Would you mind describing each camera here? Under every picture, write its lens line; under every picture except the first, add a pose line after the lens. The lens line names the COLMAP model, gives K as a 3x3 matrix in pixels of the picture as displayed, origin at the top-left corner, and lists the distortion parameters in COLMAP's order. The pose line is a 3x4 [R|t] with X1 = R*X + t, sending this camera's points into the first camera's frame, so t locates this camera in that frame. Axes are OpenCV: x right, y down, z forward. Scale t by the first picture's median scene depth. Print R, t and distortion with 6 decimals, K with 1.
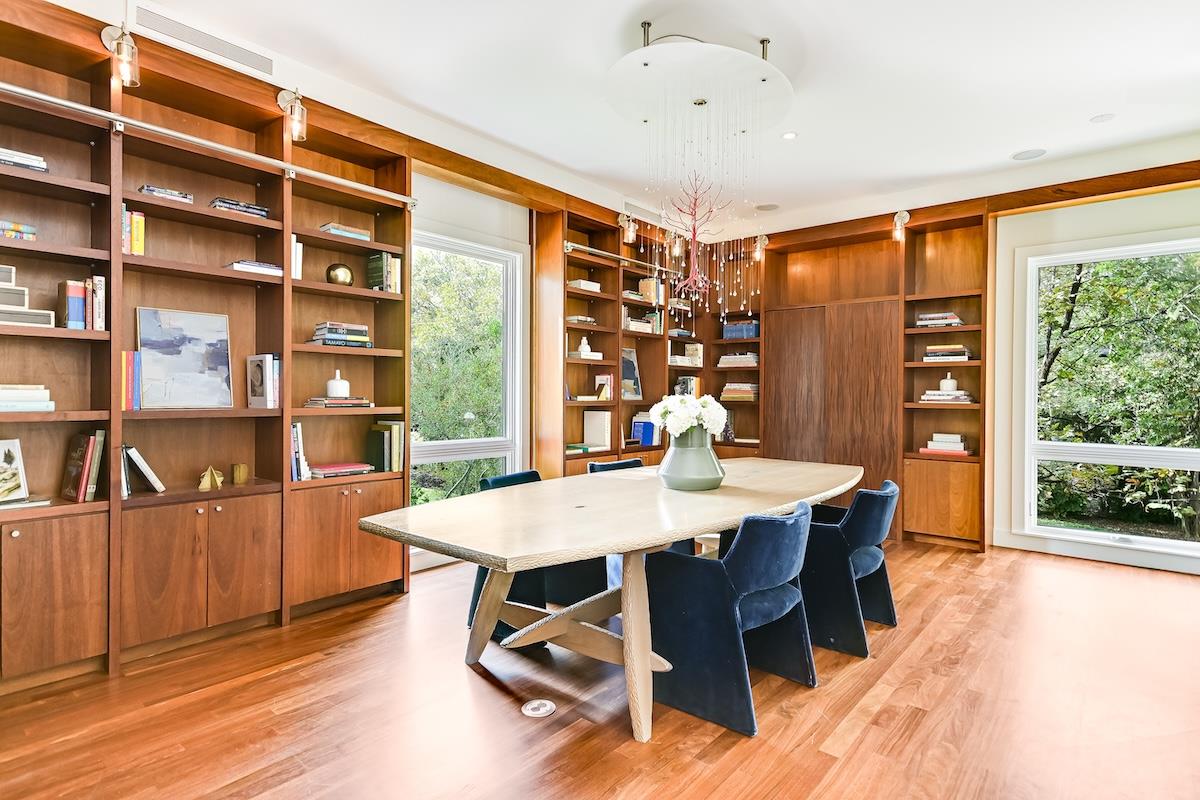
lens RADIAL K [[632.4, 0, 598.6], [0, 632.4, 394.5], [0, 0, 1]] dist [0.008021, 0.001261]
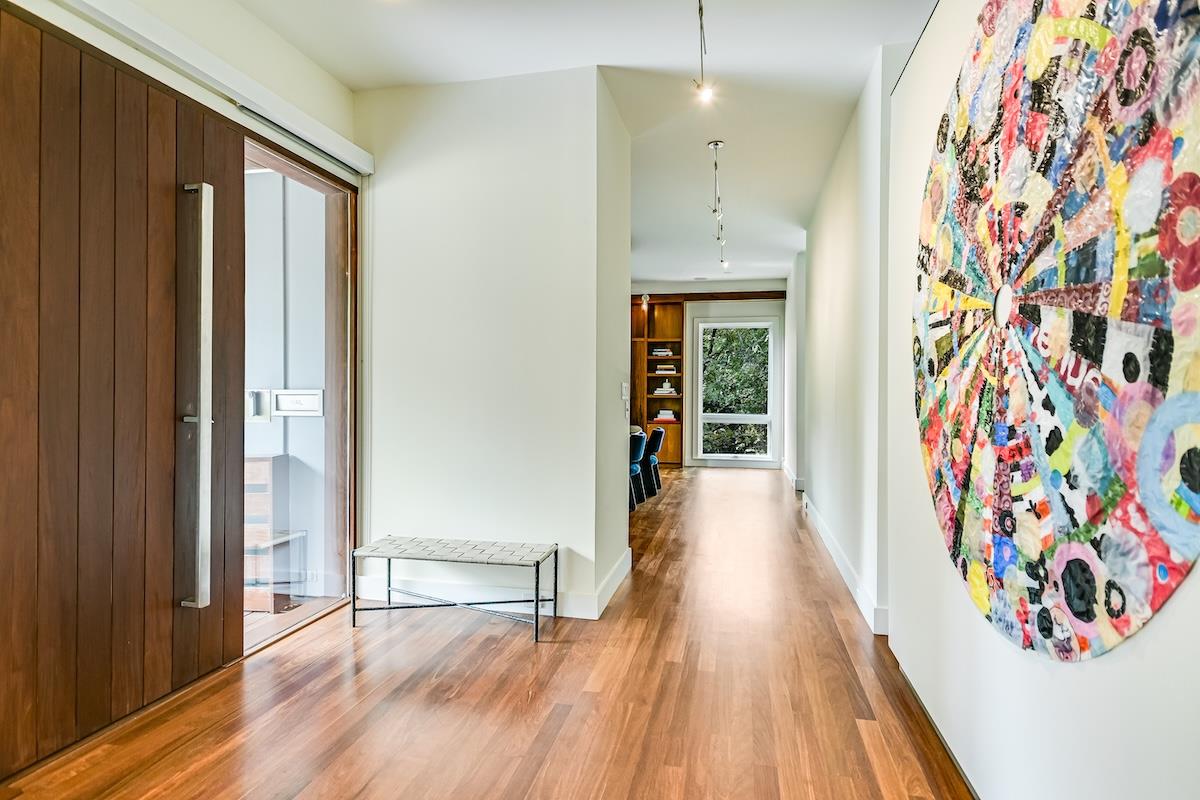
lens RADIAL K [[632.4, 0, 601.8], [0, 632.4, 397.7], [0, 0, 1]] dist [0.008021, 0.001261]
pose [[0.885670, -0.005394, 0.464283, -0.541286], [-0.002046, 0.999877, 0.015520, -0.008130], [-0.464310, -0.014696, 0.885551, -0.650159]]
